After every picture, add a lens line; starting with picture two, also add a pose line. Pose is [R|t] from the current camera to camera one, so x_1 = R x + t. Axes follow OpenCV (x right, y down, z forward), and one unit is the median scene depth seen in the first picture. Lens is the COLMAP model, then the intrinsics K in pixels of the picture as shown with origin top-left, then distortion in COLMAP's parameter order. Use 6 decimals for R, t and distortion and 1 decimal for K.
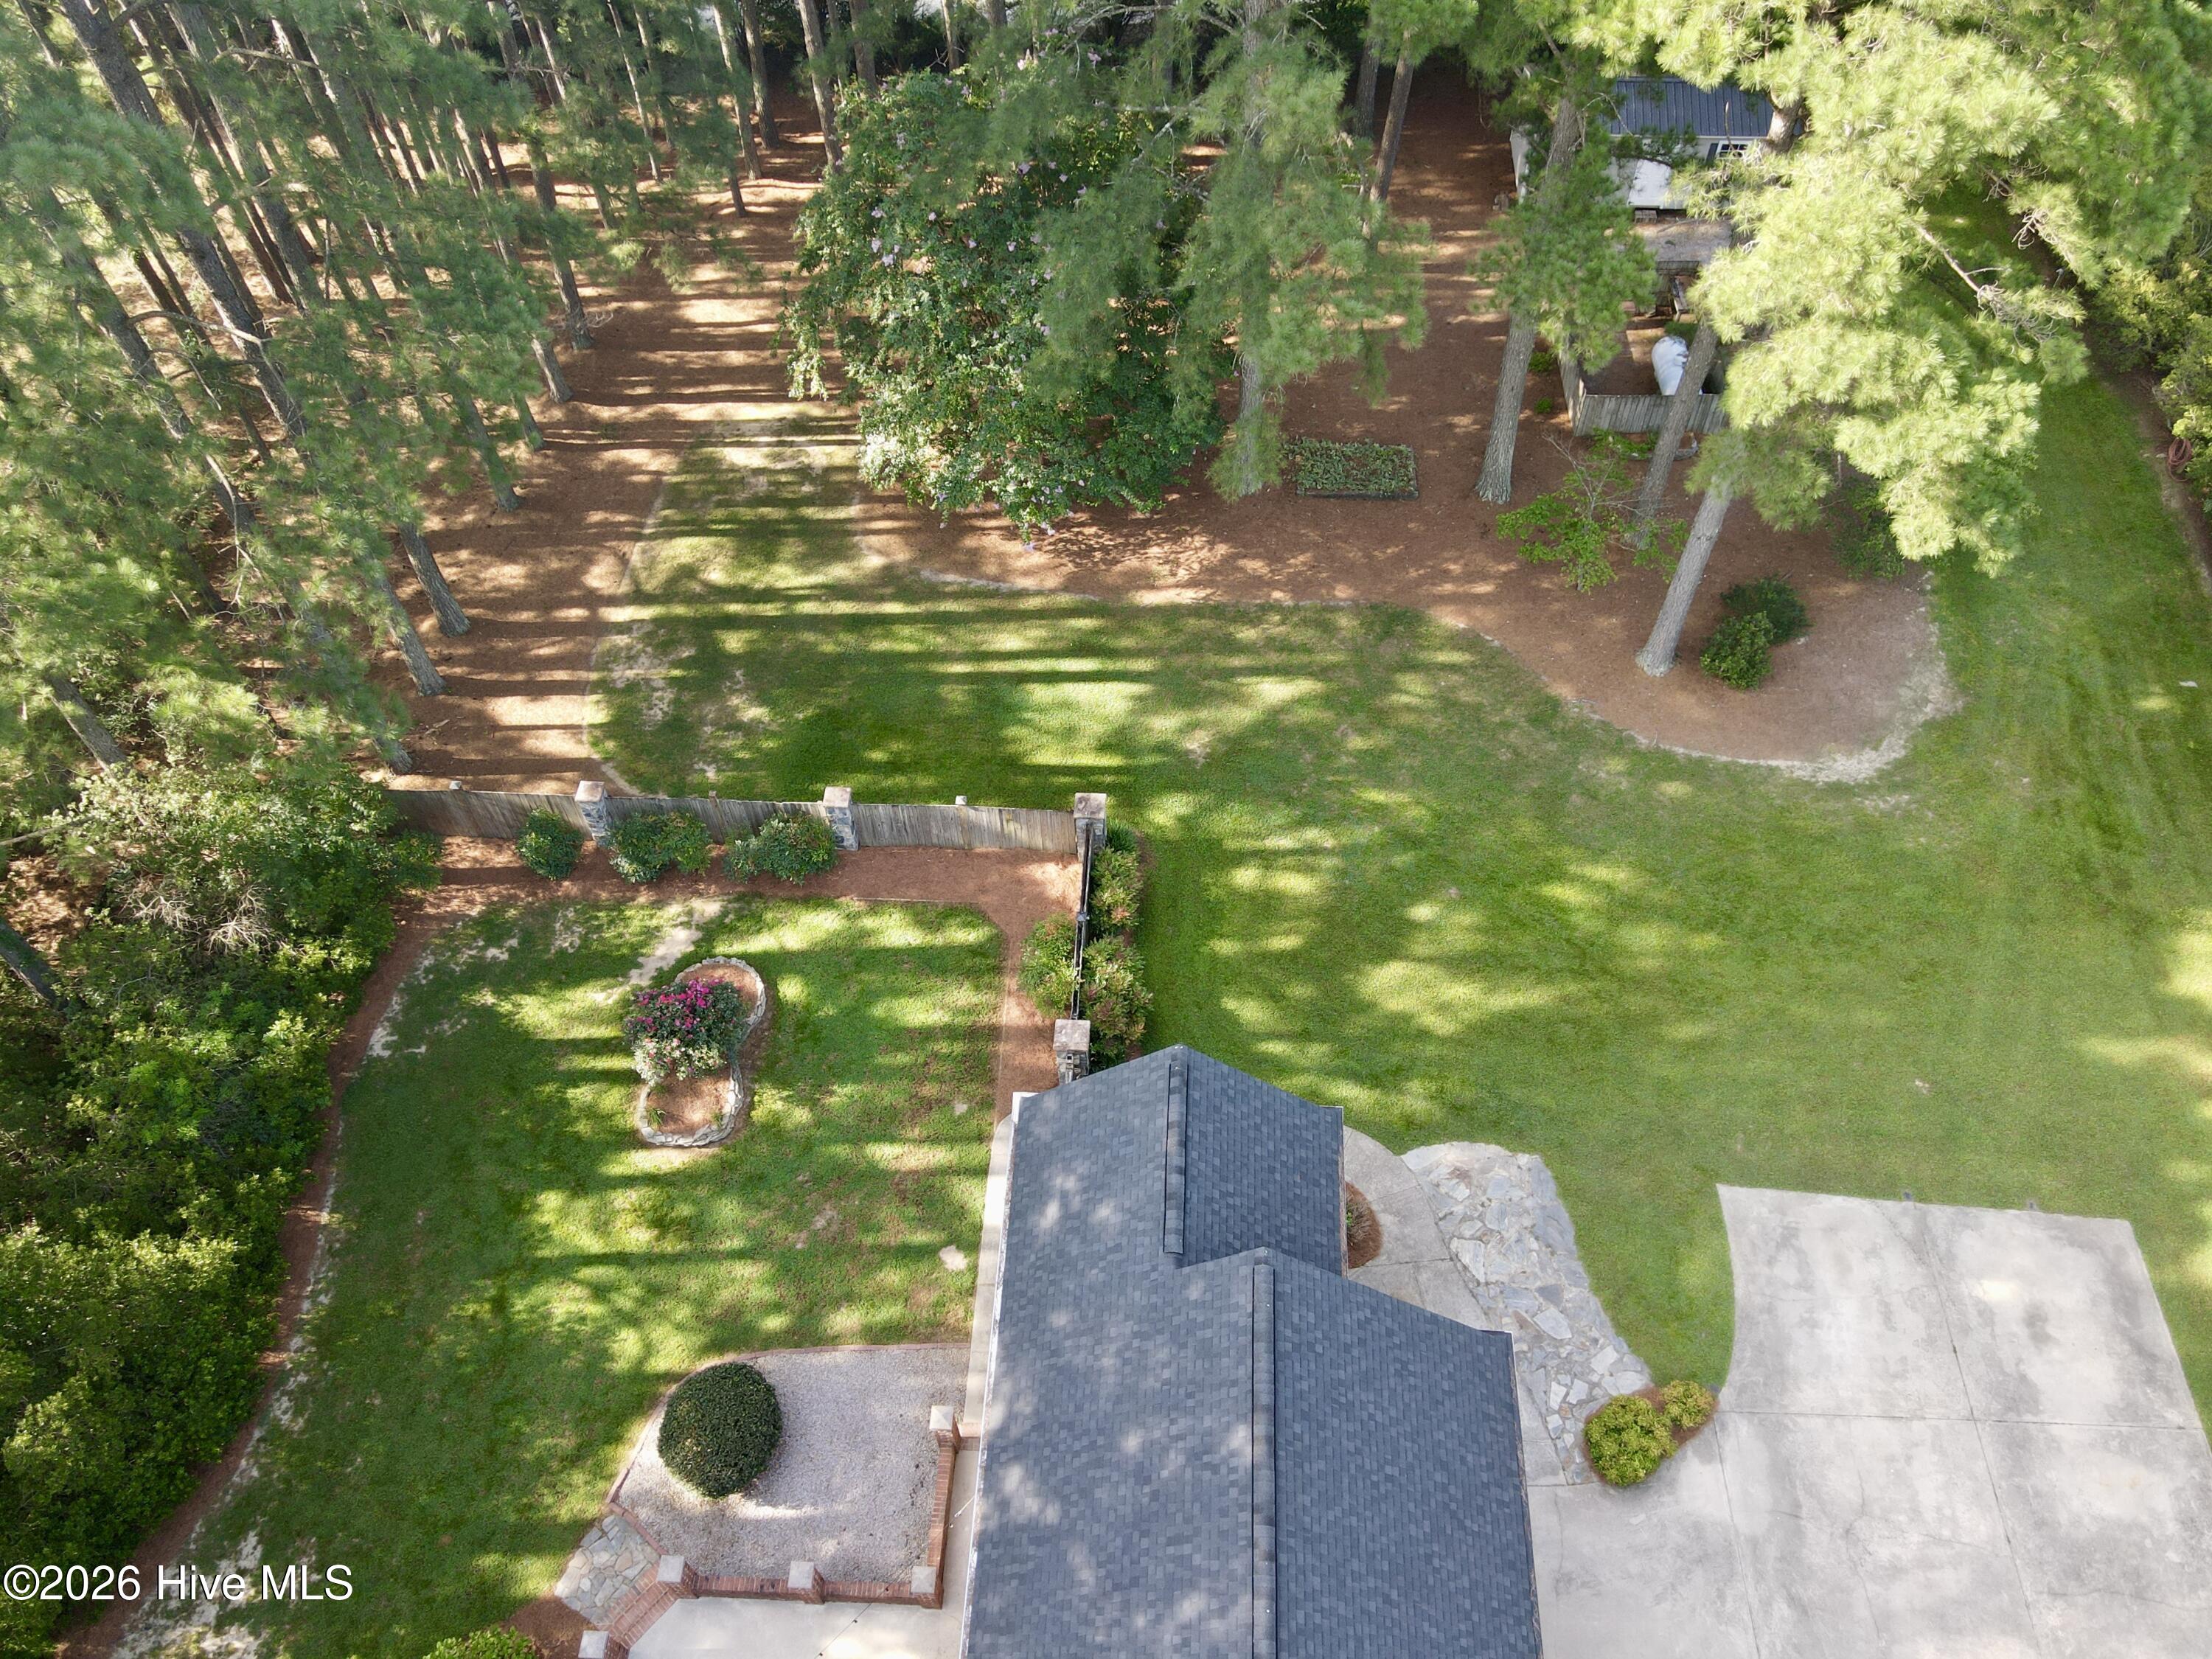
lens RADIAL K [[1629.2, 0, 1119.8], [0, 1629.2, 828.6], [0, 0, 1]] dist [0.008846, 0.012747]
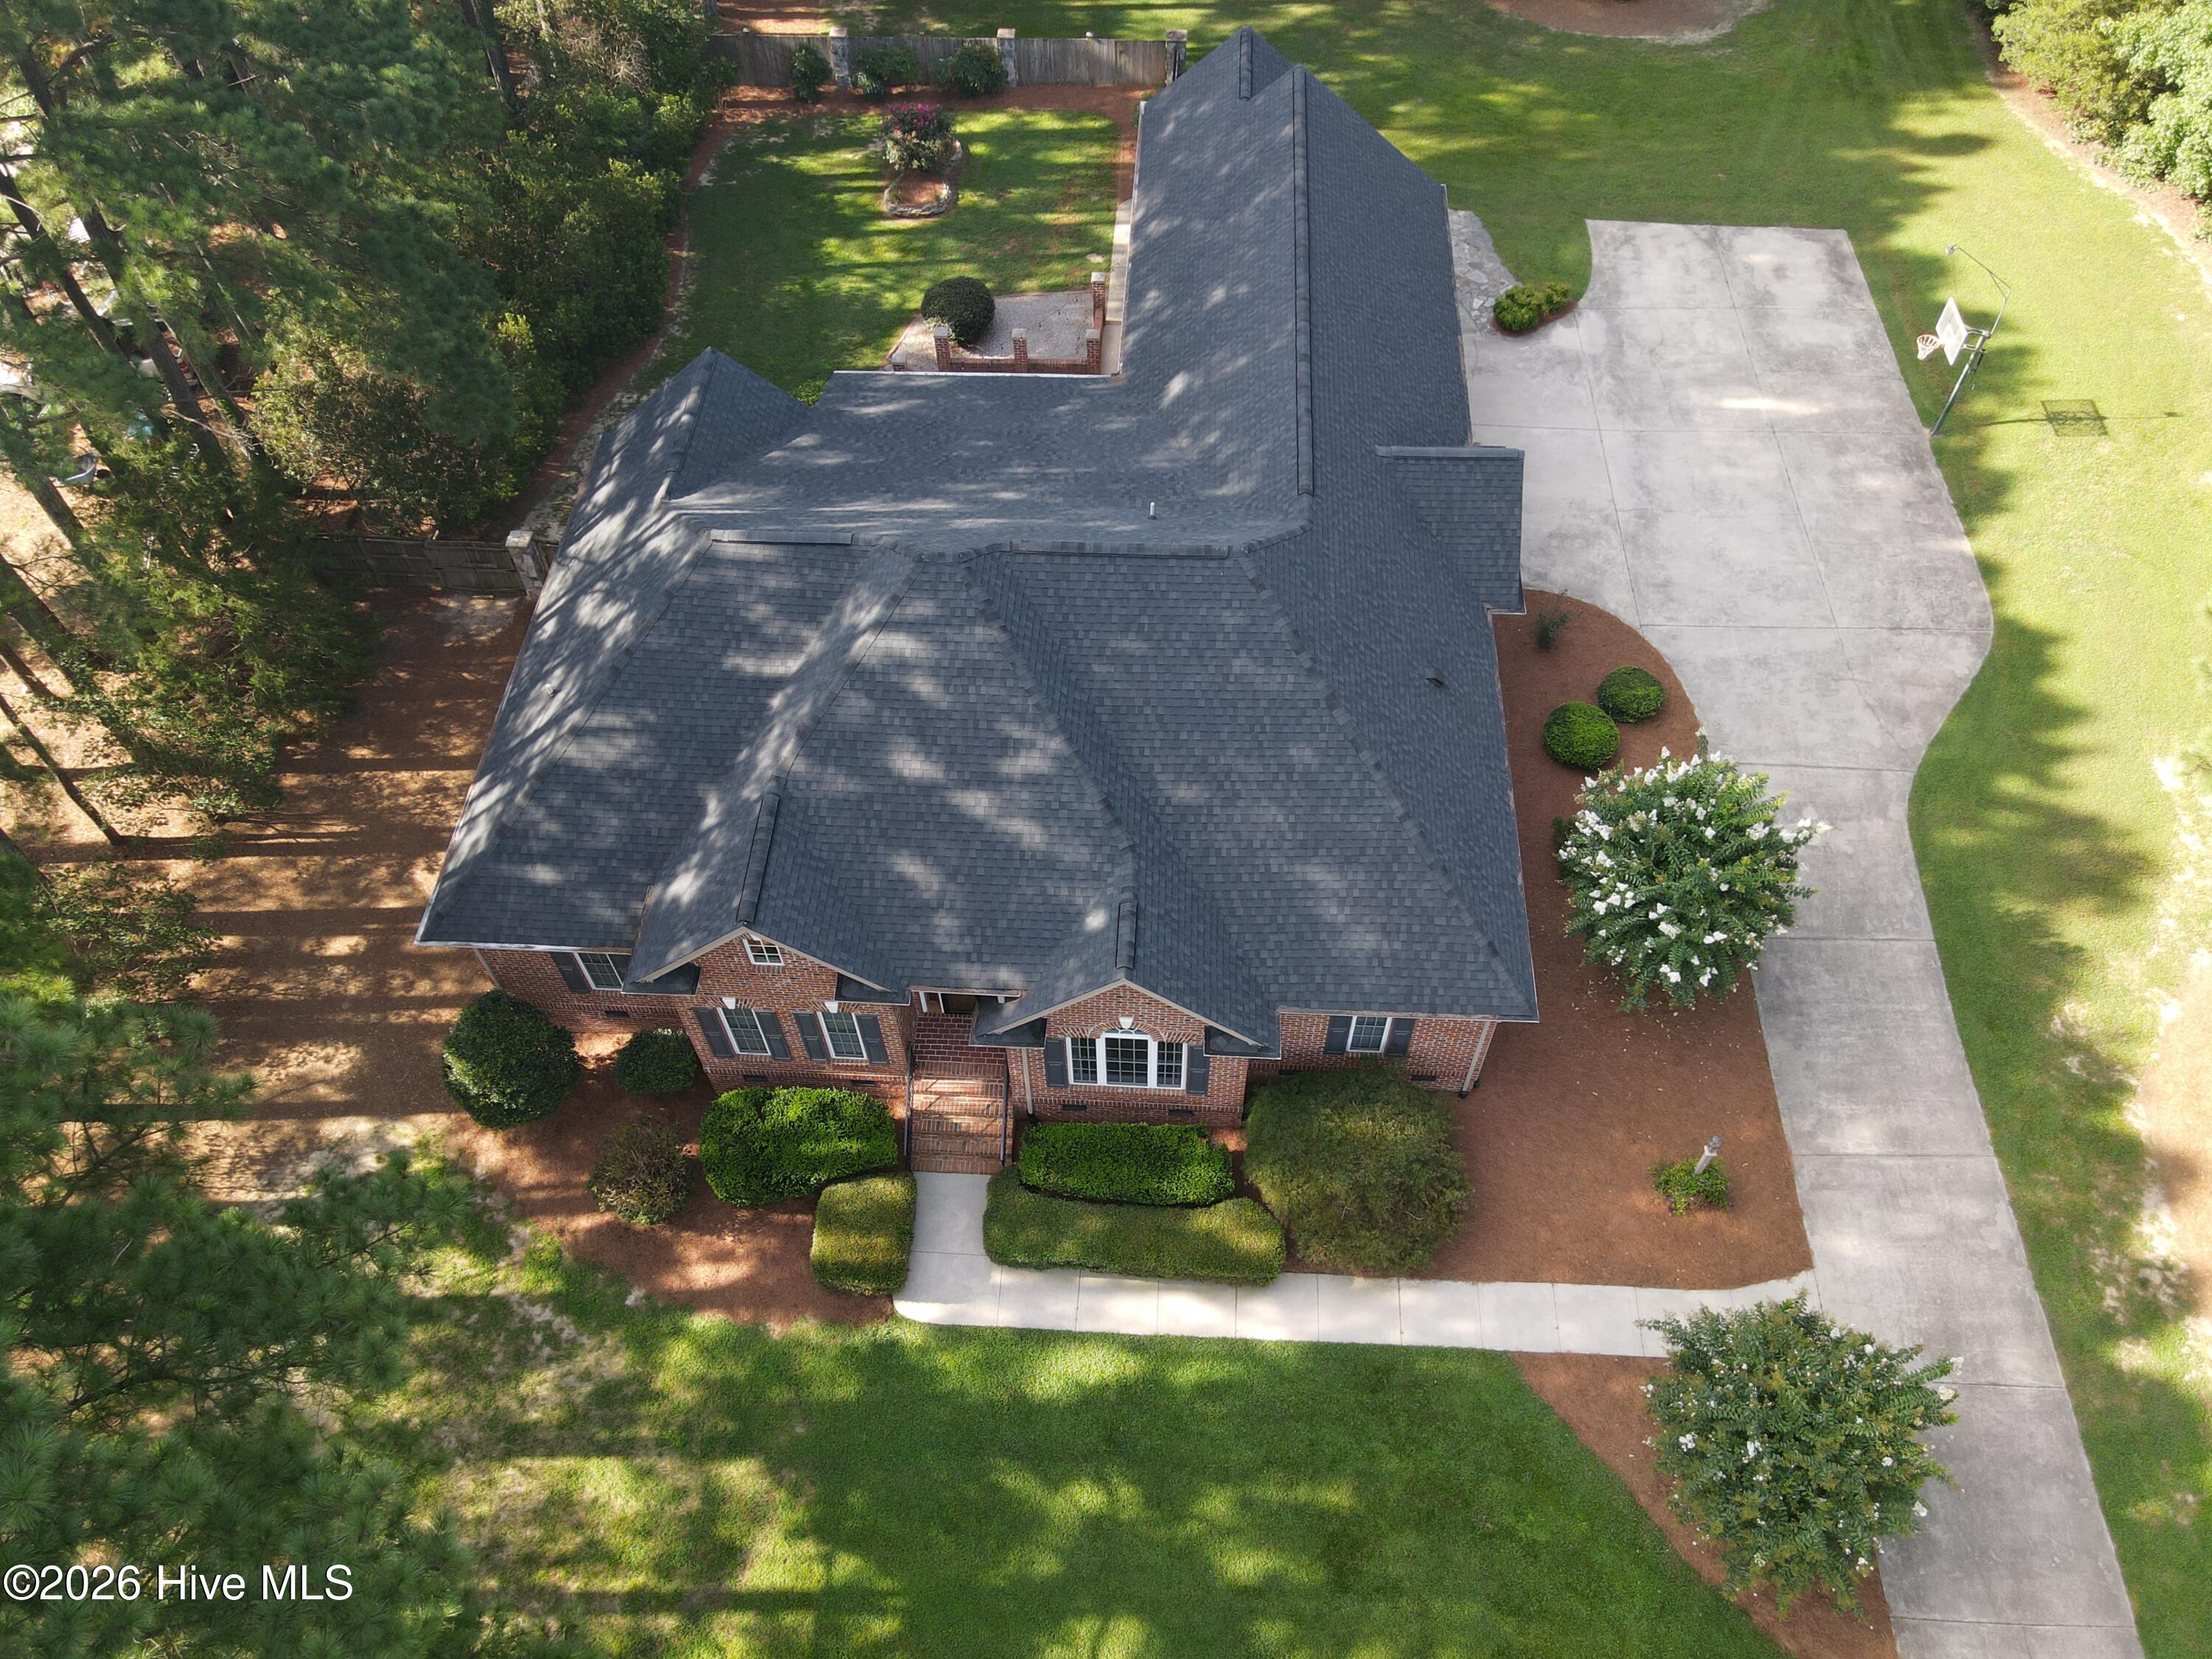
lens RADIAL K [[1629.2, 0, 1126.4], [0, 1629.2, 810.9], [0, 0, 1]] dist [0.008846, 0.012747]
pose [[0.999986, 0.005247, 0.000395, -0.067302], [-0.005247, 0.999986, -0.000051, 0.757009], [-0.000395, 0.000049, 1.000000, -0.537066]]
